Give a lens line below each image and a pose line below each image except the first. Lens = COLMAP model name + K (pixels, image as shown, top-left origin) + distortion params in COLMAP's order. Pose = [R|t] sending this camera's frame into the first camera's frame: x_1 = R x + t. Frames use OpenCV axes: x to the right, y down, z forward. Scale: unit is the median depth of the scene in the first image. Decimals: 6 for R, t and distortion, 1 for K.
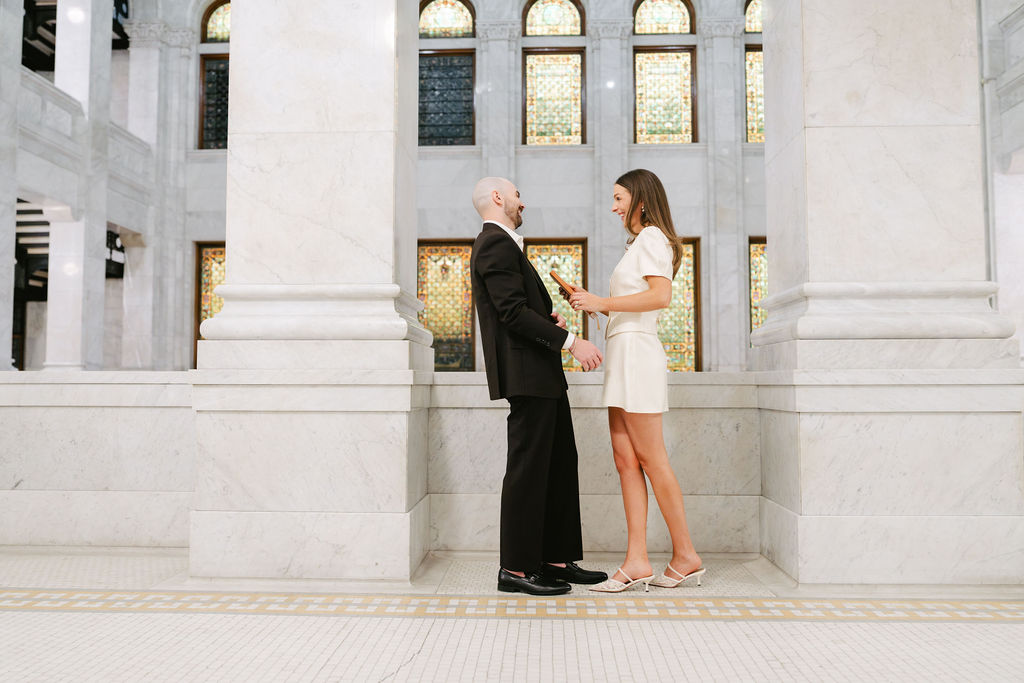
lens RADIAL K [[835.5, 0, 512.0], [0, 835.5, 341.5], [0, 0, 1]] dist [-0.017920, -0.013645]
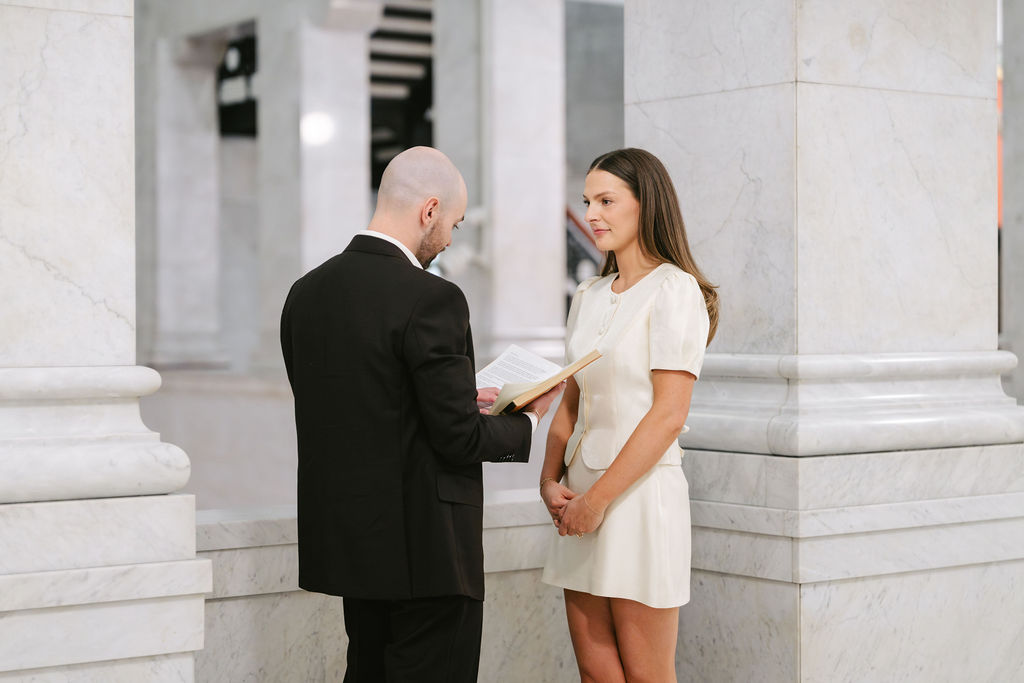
lens RADIAL K [[1999.6, 0, 512.0], [0, 1999.6, 341.5], [0, 0, 1]] dist [-0.000762, -0.026625]
pose [[0.779461, -0.009019, 0.626386, -0.124001], [-0.030379, 0.998176, 0.052175, -0.027203], [-0.625714, -0.059698, 0.777765, 0.008391]]
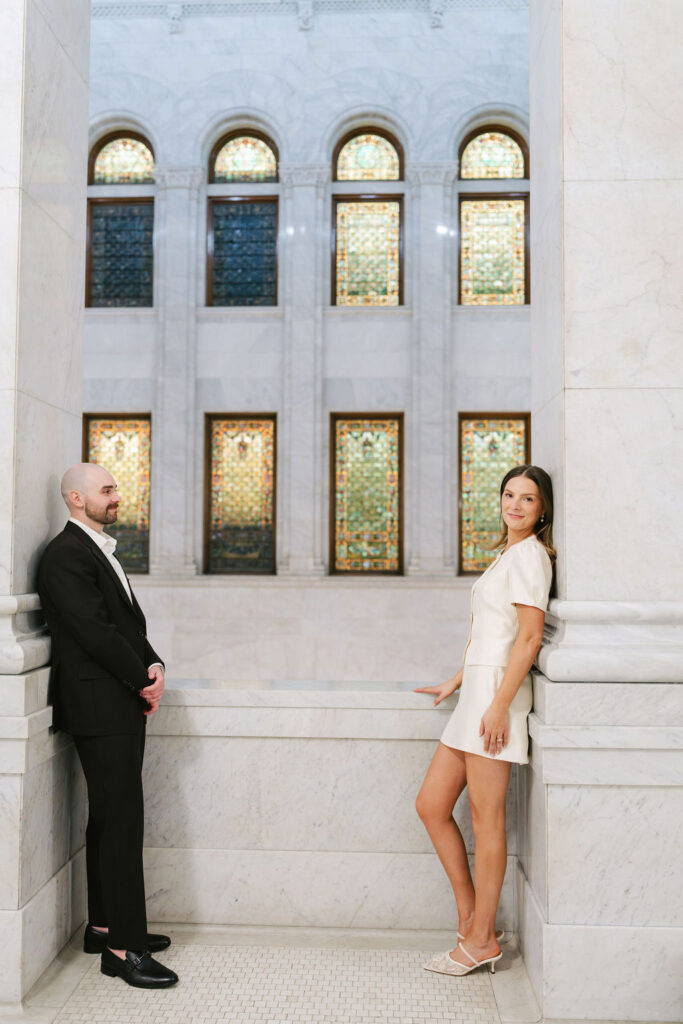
lens RADIAL K [[912.5, 0, 341.5], [0, 912.5, 512.0], [0, 0, 1]] dist [-0.003590, -0.007350]
pose [[0.999967, 0.005755, -0.005670, 0.029918], [-0.005689, 0.999918, 0.011500, -0.029315], [0.005736, -0.011467, 0.999918, 0.035268]]
